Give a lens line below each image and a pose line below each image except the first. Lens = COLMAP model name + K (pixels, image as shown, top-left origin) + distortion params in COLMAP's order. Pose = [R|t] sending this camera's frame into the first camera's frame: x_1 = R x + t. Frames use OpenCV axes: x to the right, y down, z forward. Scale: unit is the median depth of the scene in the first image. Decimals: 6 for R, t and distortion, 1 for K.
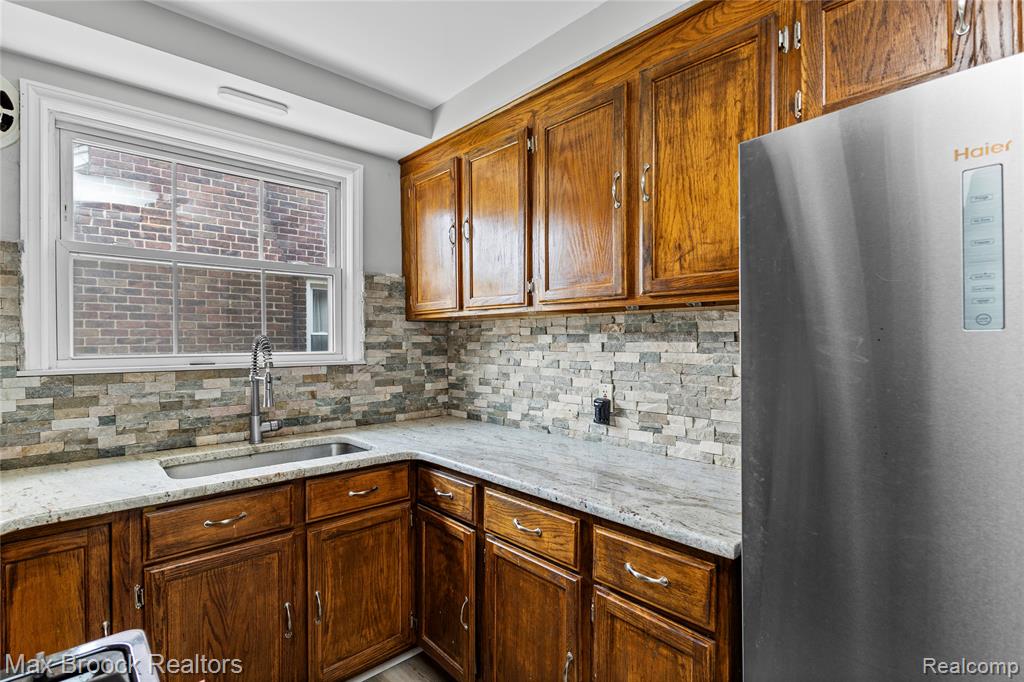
lens RADIAL K [[495.6, 0, 512.0], [0, 495.6, 341.0], [0, 0, 1]] dist [-0.002270, -0.000390]
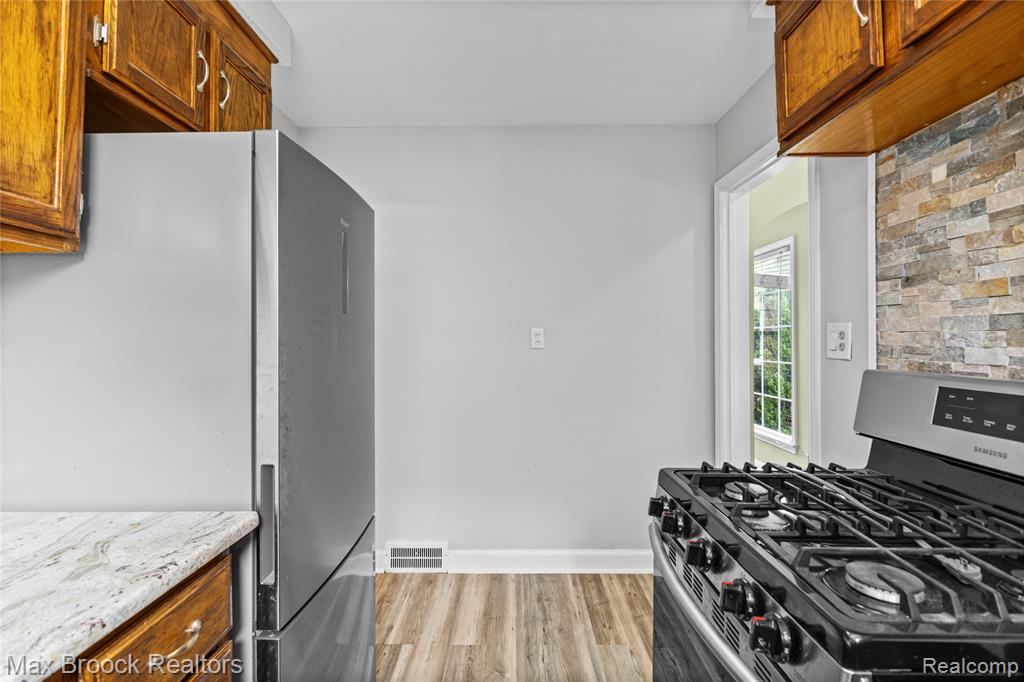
lens RADIAL K [[495.6, 0, 512.0], [0, 495.6, 341.0], [0, 0, 1]] dist [-0.002270, -0.000390]
pose [[-0.728735, -0.001197, 0.684795, -0.344982], [0.001048, 0.999995, 0.002863, 0.031615], [-0.684795, 0.002804, -0.728730, 0.753248]]
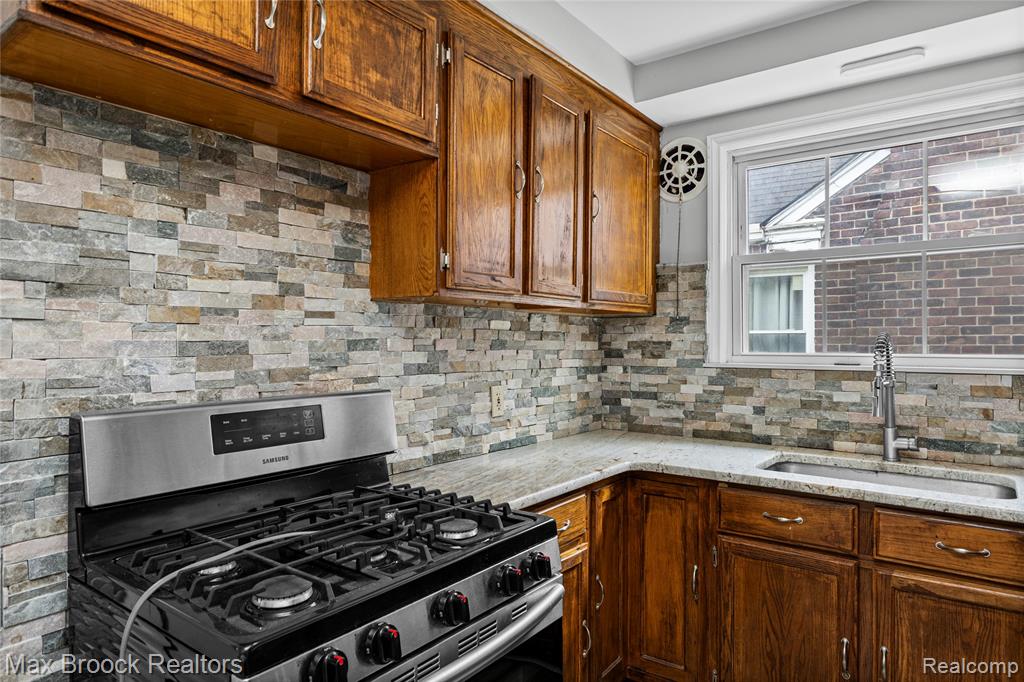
lens RADIAL K [[615.1, 0, 512.6], [0, 615.1, 336.2], [0, 0, 1]] dist [0.003858, 0.000249]
pose [[0.178597, -0.006338, -0.983902, 0.444992], [-0.000559, 0.999978, -0.006543, 0.001342], [0.983922, 0.001719, 0.178589, 0.193163]]
